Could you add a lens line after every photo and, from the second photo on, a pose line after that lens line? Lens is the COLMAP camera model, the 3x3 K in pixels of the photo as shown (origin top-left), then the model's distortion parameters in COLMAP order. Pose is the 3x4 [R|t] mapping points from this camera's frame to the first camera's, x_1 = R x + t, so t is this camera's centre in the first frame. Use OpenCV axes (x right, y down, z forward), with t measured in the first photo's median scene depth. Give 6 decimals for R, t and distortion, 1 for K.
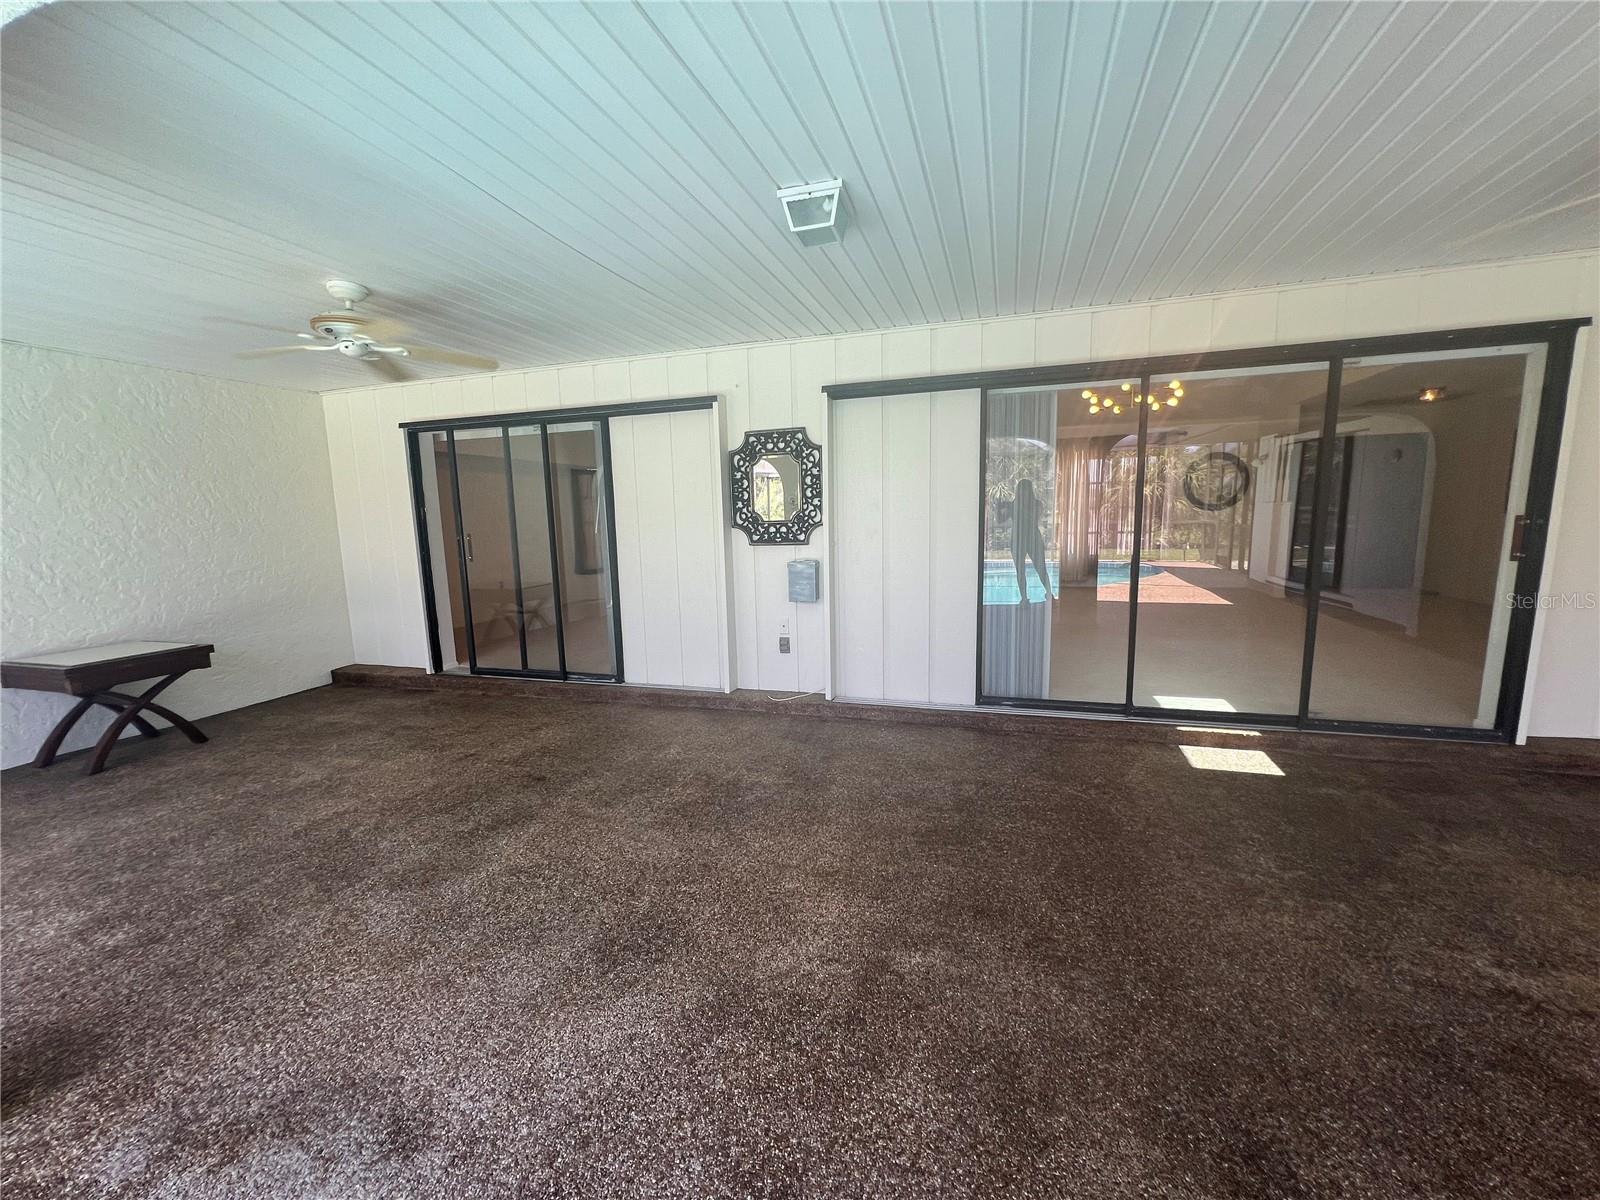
lens RADIAL K [[645.0, 0, 799.2], [0, 645.0, 603.9], [0, 0, 1]] dist [-0.002656, 0.000589]
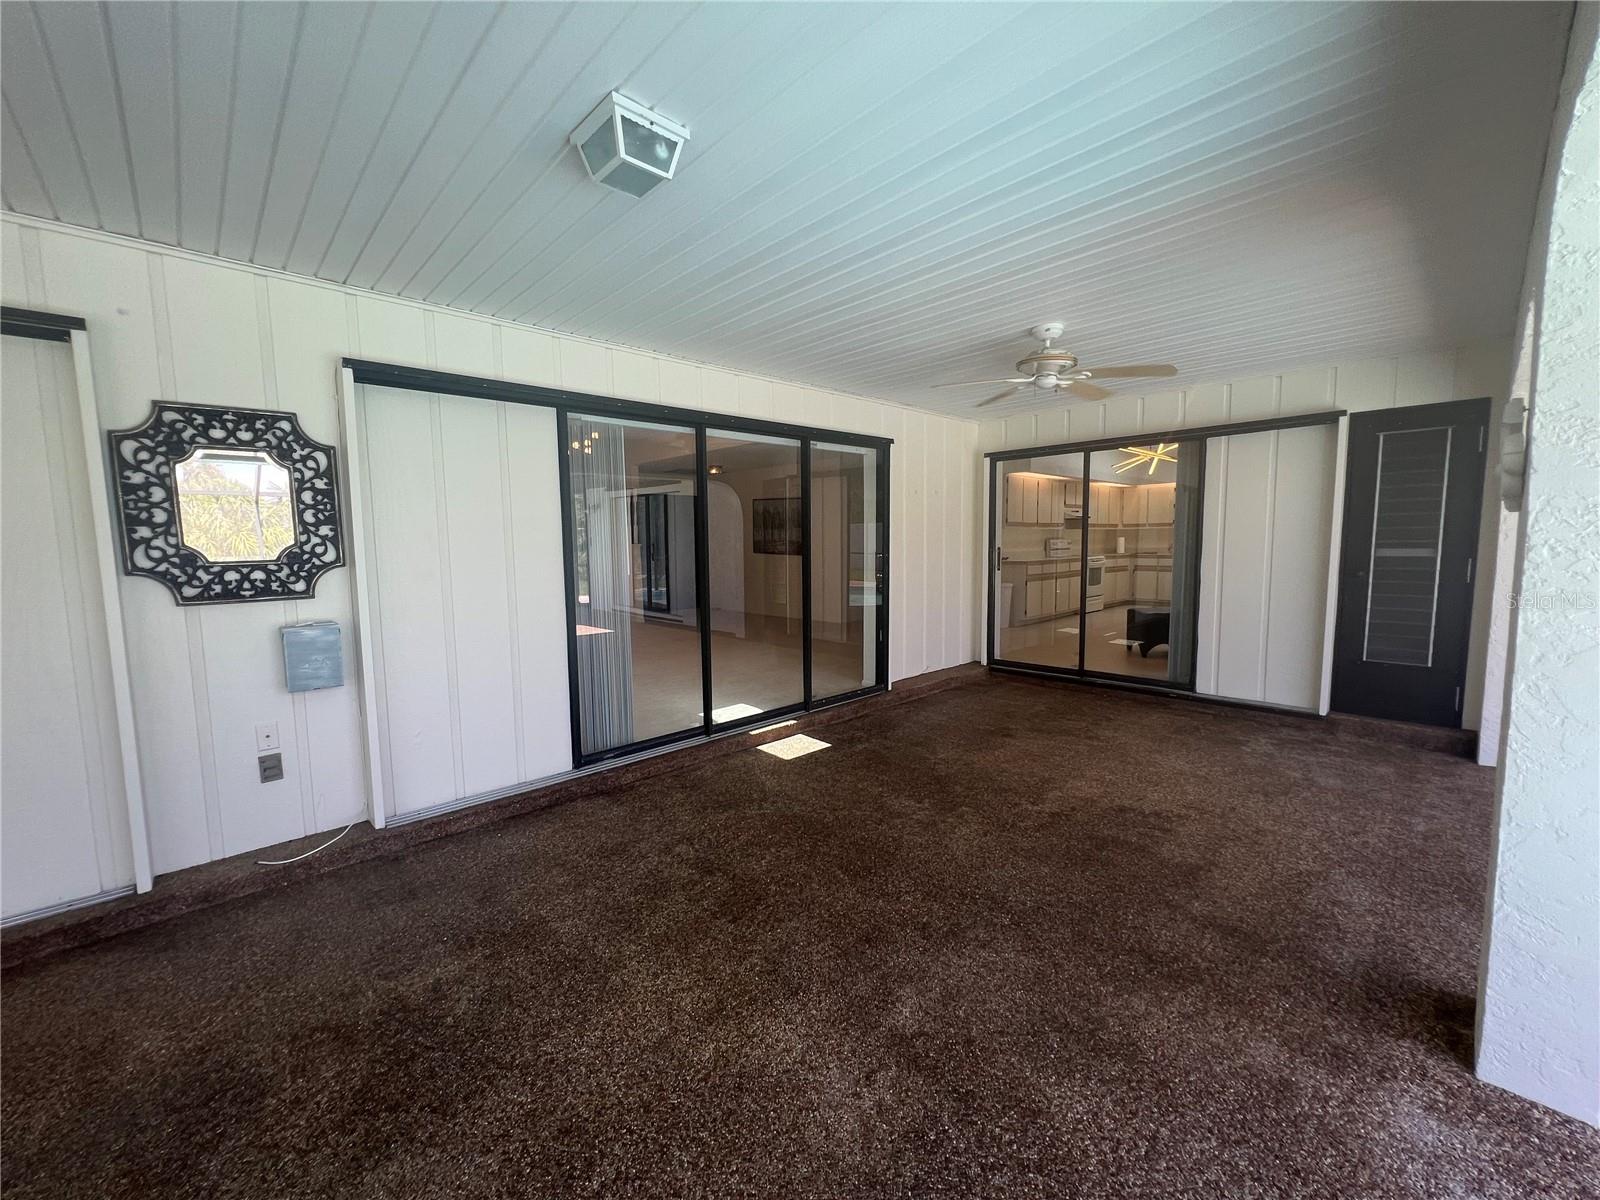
lens RADIAL K [[645.0, 0, 799.2], [0, 645.0, 603.9], [0, 0, 1]] dist [-0.002656, 0.000589]
pose [[0.482404, -0.068425, 0.873272, -0.321502], [0.125579, 0.992048, 0.008360, -0.032676], [-0.866900, 0.105631, 0.487161, 0.289850]]
